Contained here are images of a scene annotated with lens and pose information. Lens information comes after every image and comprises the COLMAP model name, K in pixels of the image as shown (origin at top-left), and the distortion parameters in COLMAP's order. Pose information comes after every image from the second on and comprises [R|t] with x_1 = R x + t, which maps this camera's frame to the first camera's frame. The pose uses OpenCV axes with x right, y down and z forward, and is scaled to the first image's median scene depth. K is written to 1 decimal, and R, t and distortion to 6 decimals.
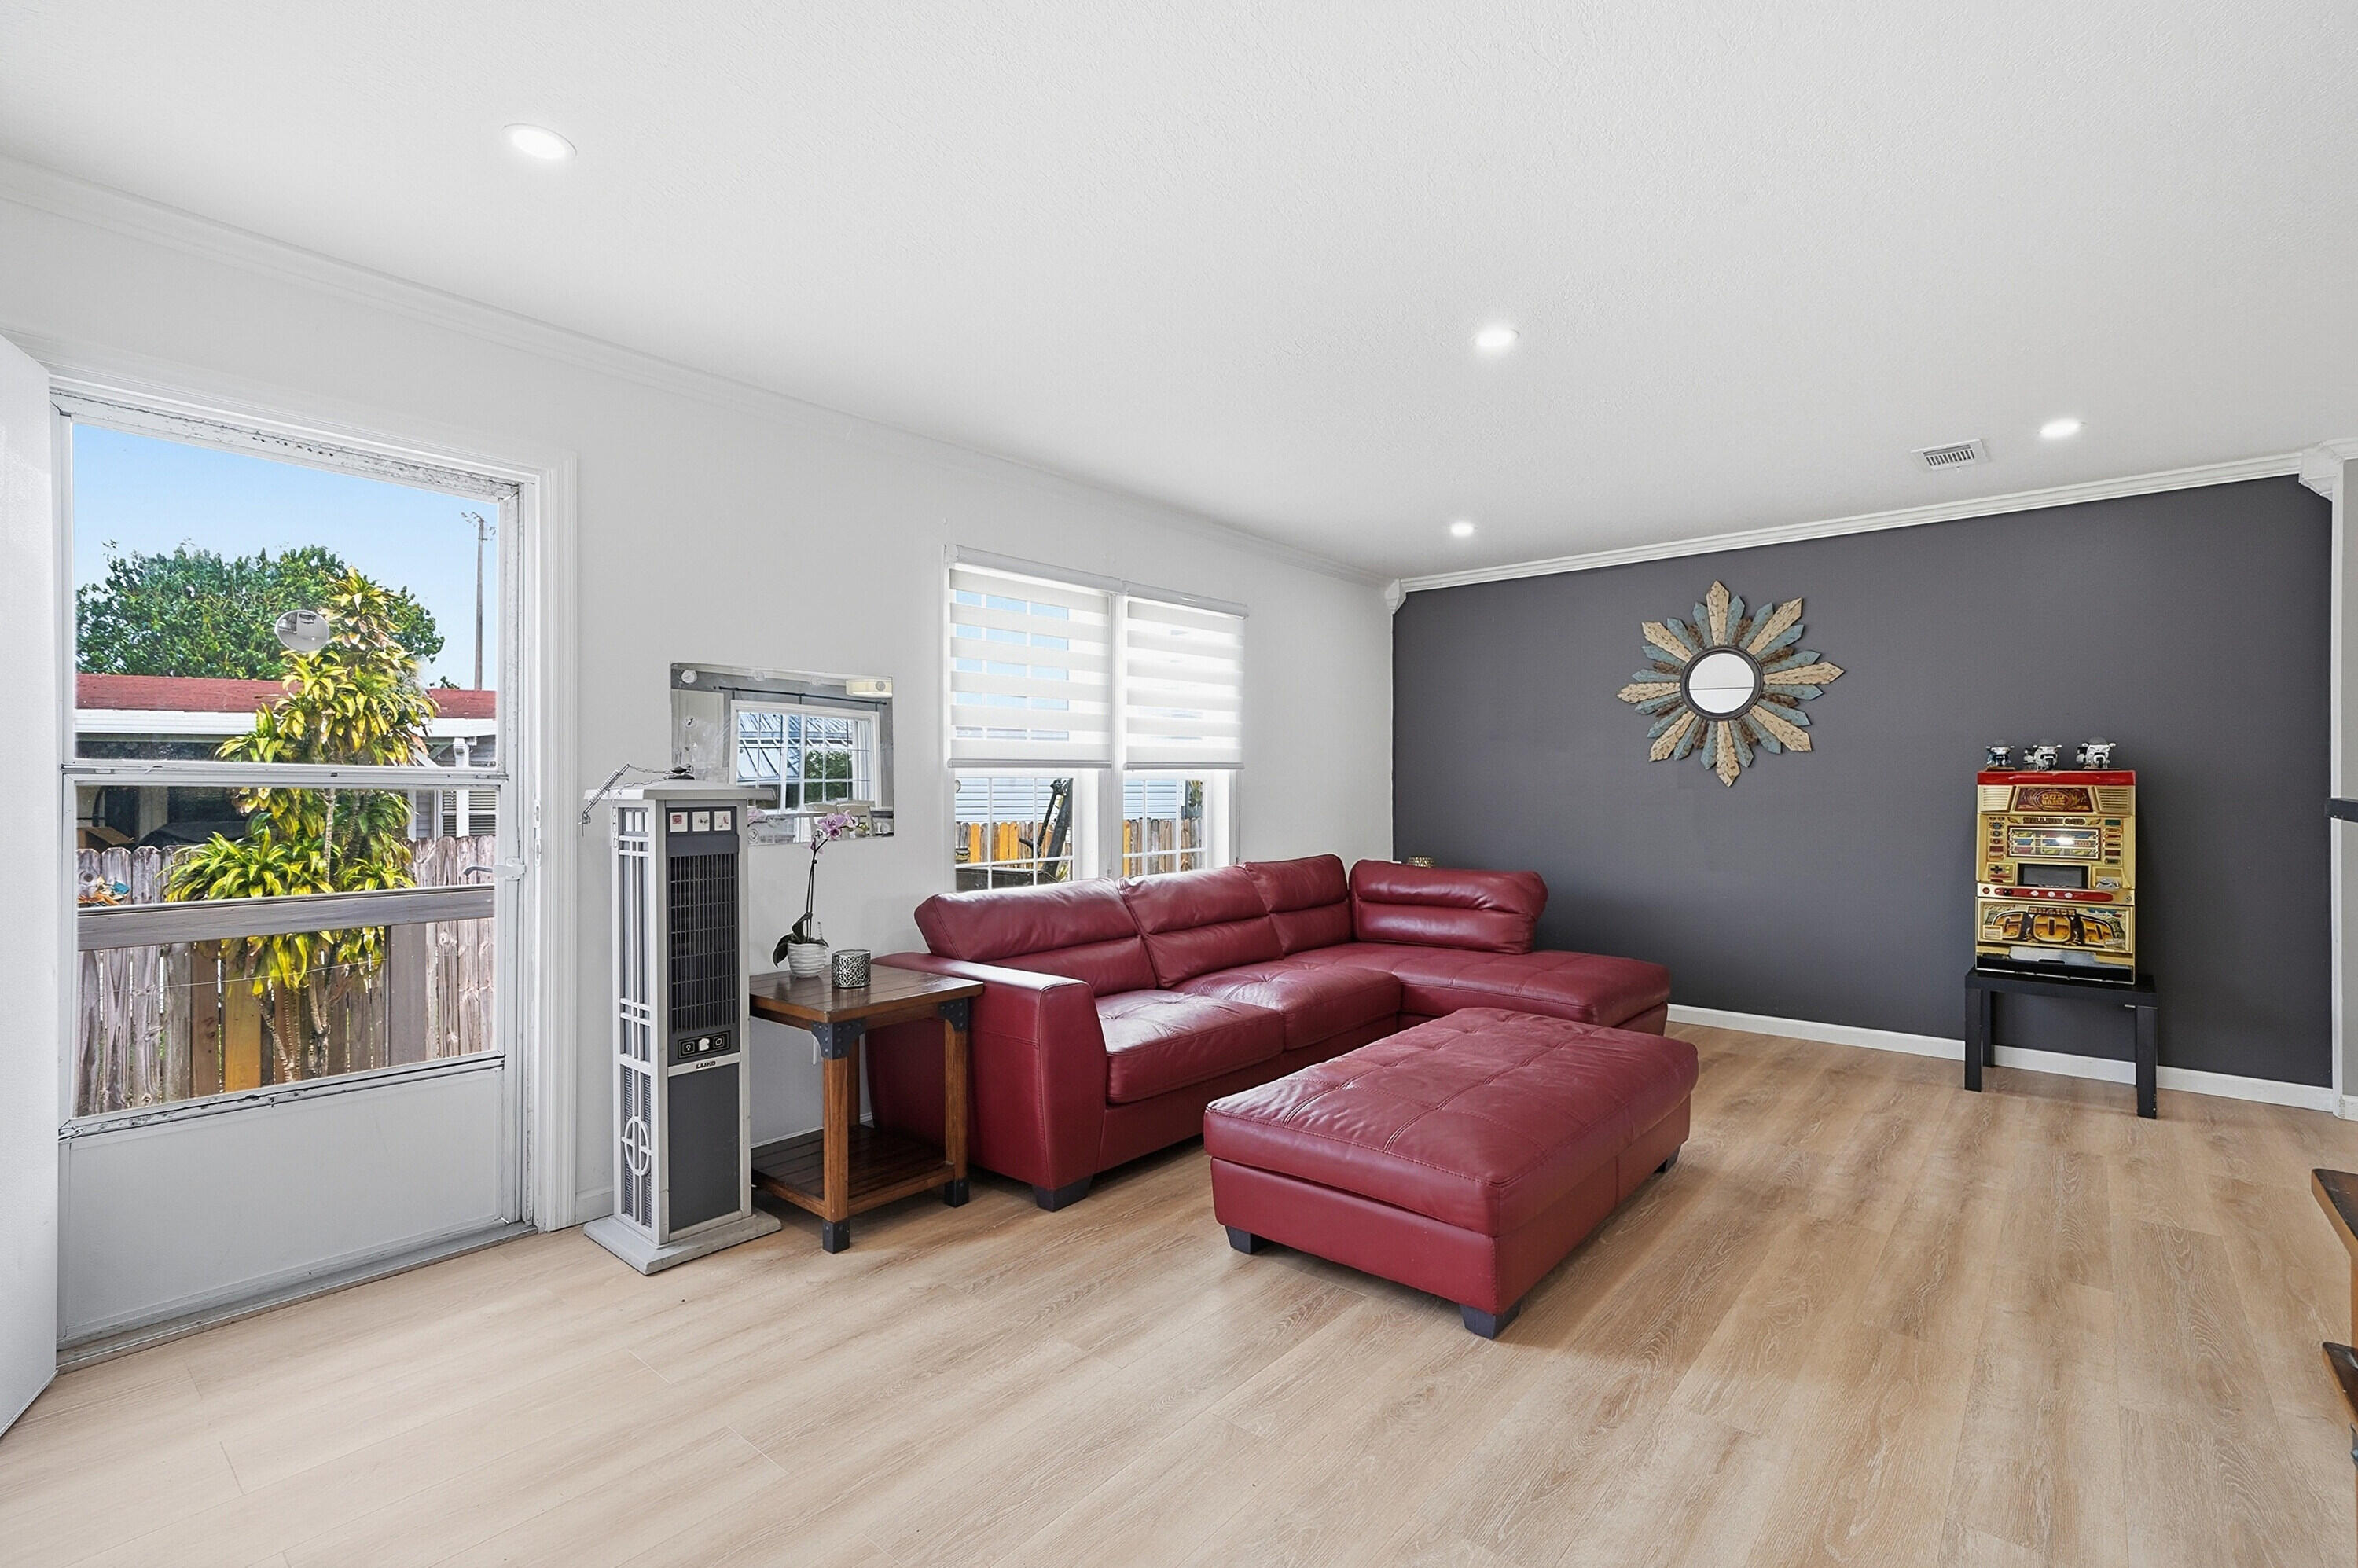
lens RADIAL K [[1070.6, 0, 1175.1], [0, 1070.6, 803.9], [0, 0, 1]] dist [0.008970, 0.000190]
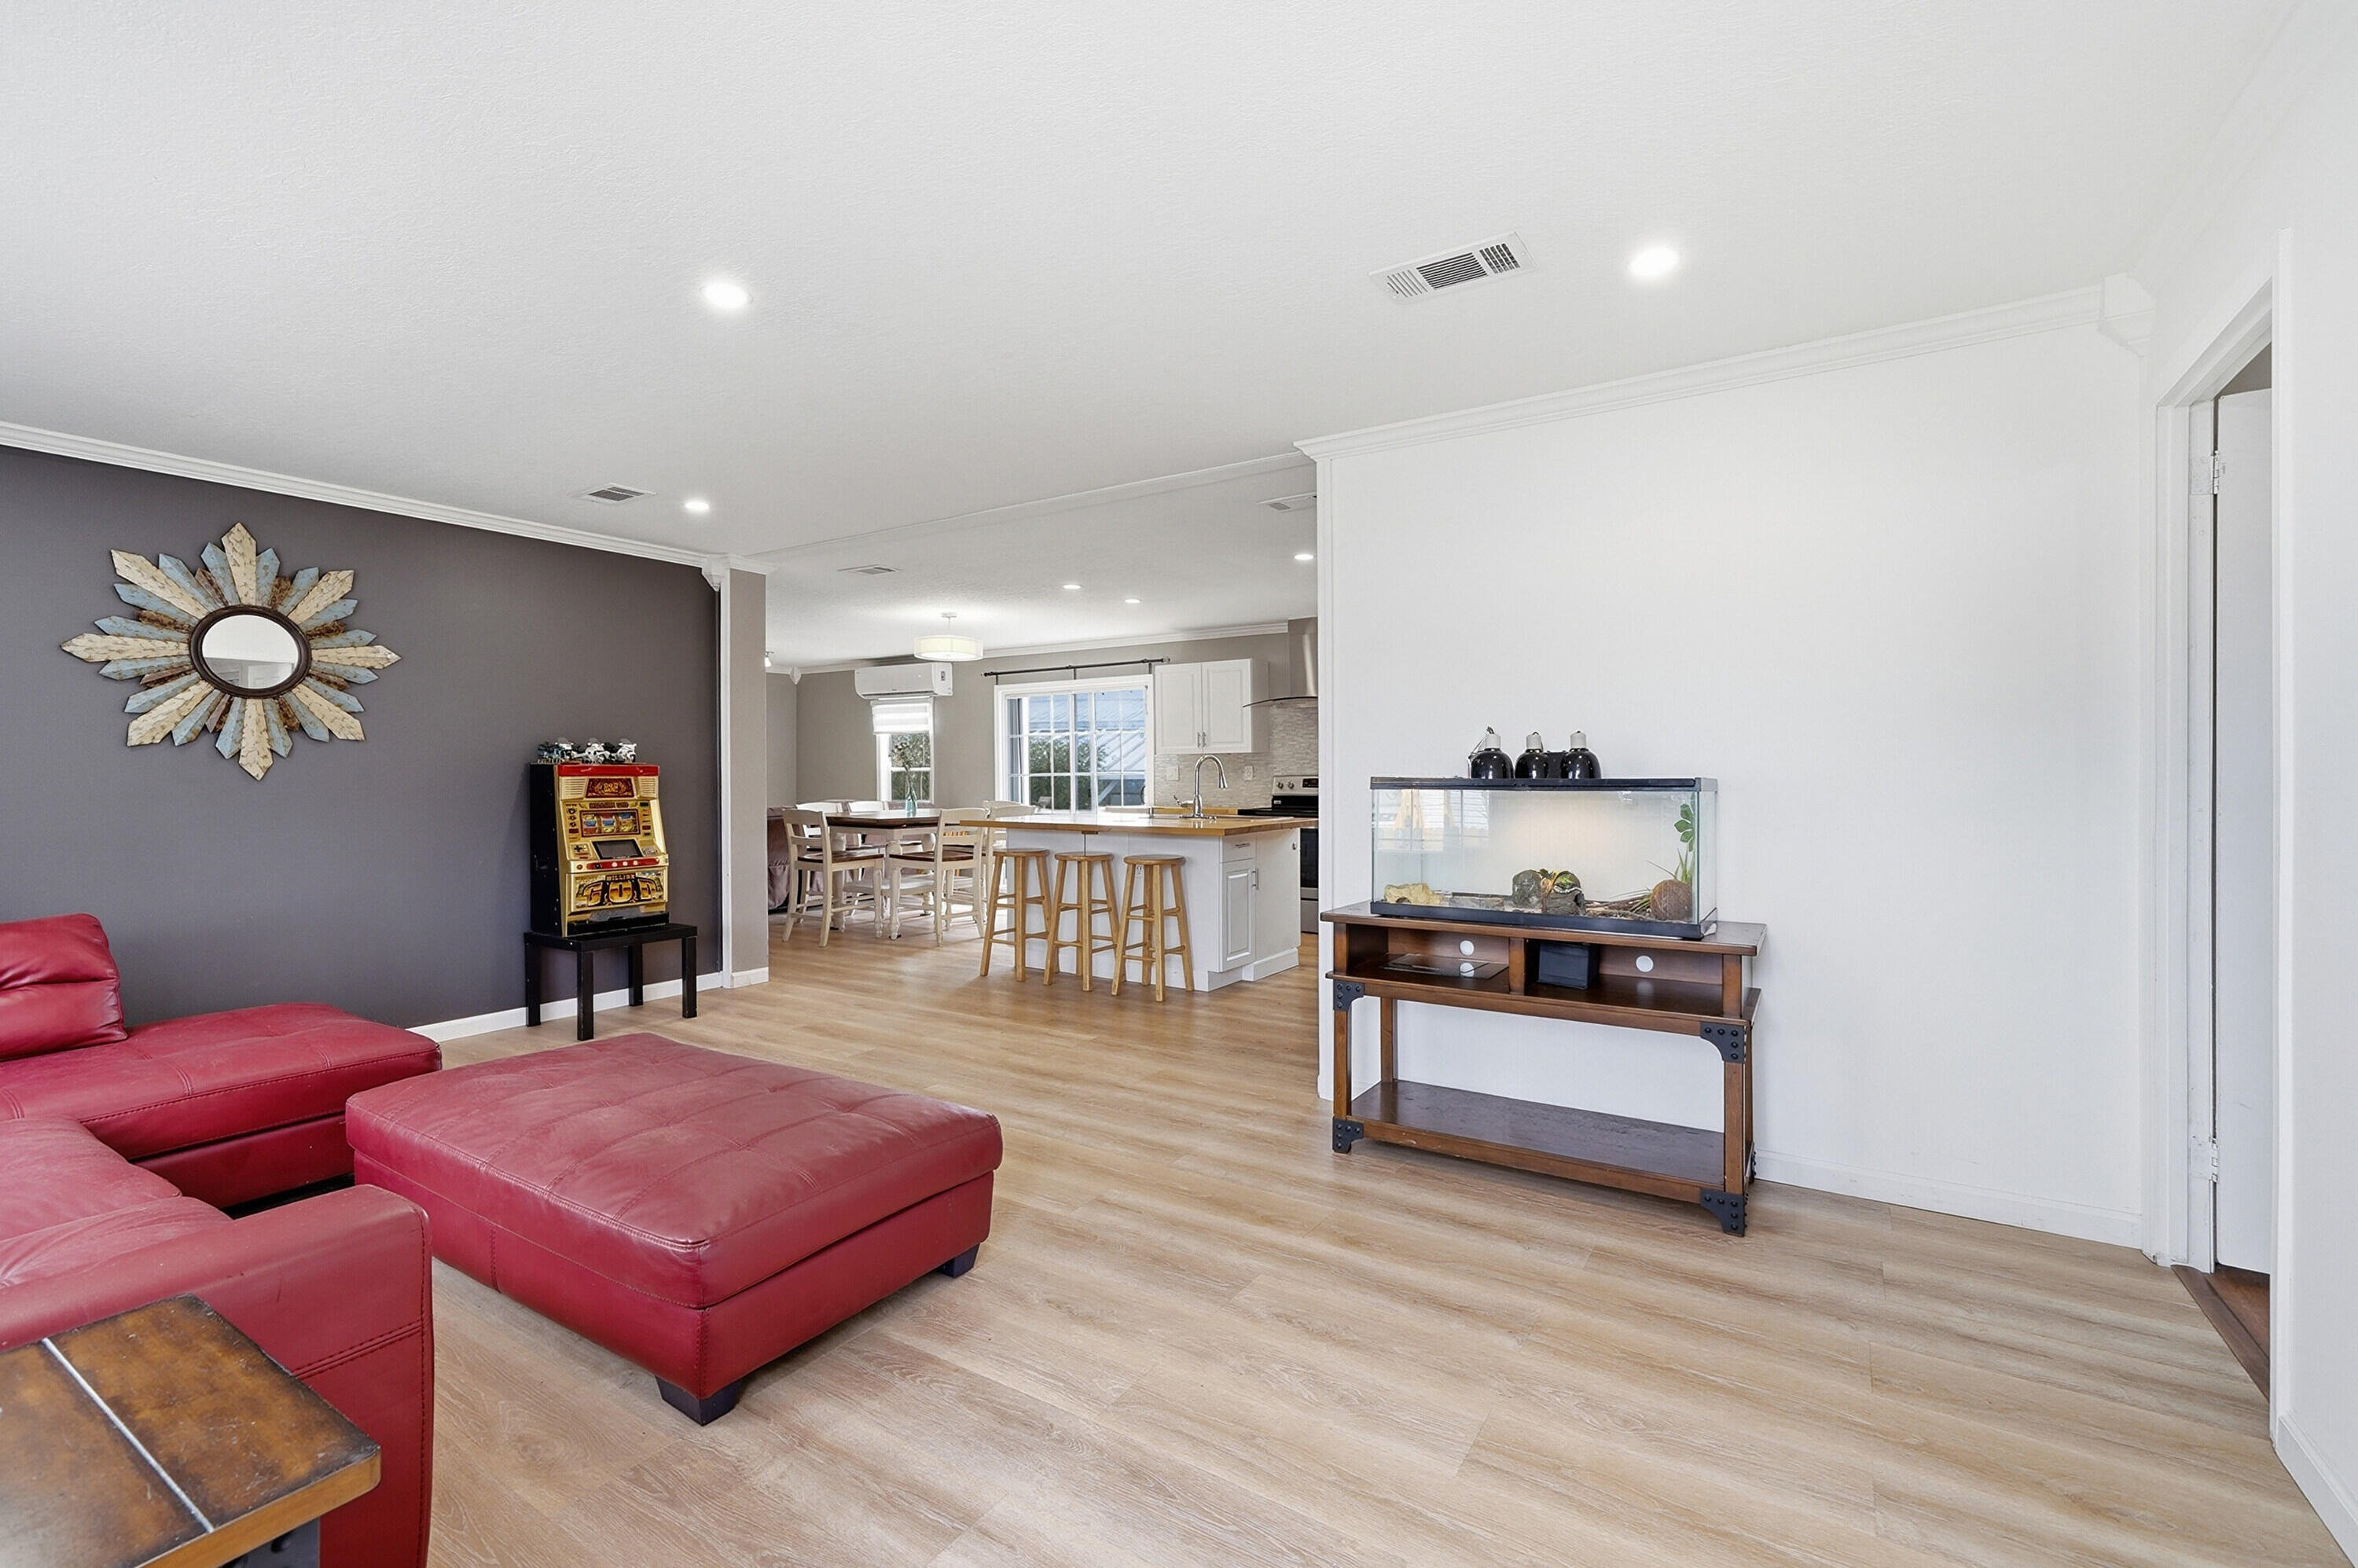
lens RADIAL K [[1027.3, 0, 1179.0], [0, 1027.3, 784.0], [0, 0, 1]] dist [0.001599, 0.000089]
pose [[-0.144476, -0.008968, 0.989468, -0.375677], [0.023977, 0.999634, 0.012561, -0.006408], [-0.989218, 0.025540, -0.144208, 0.442305]]
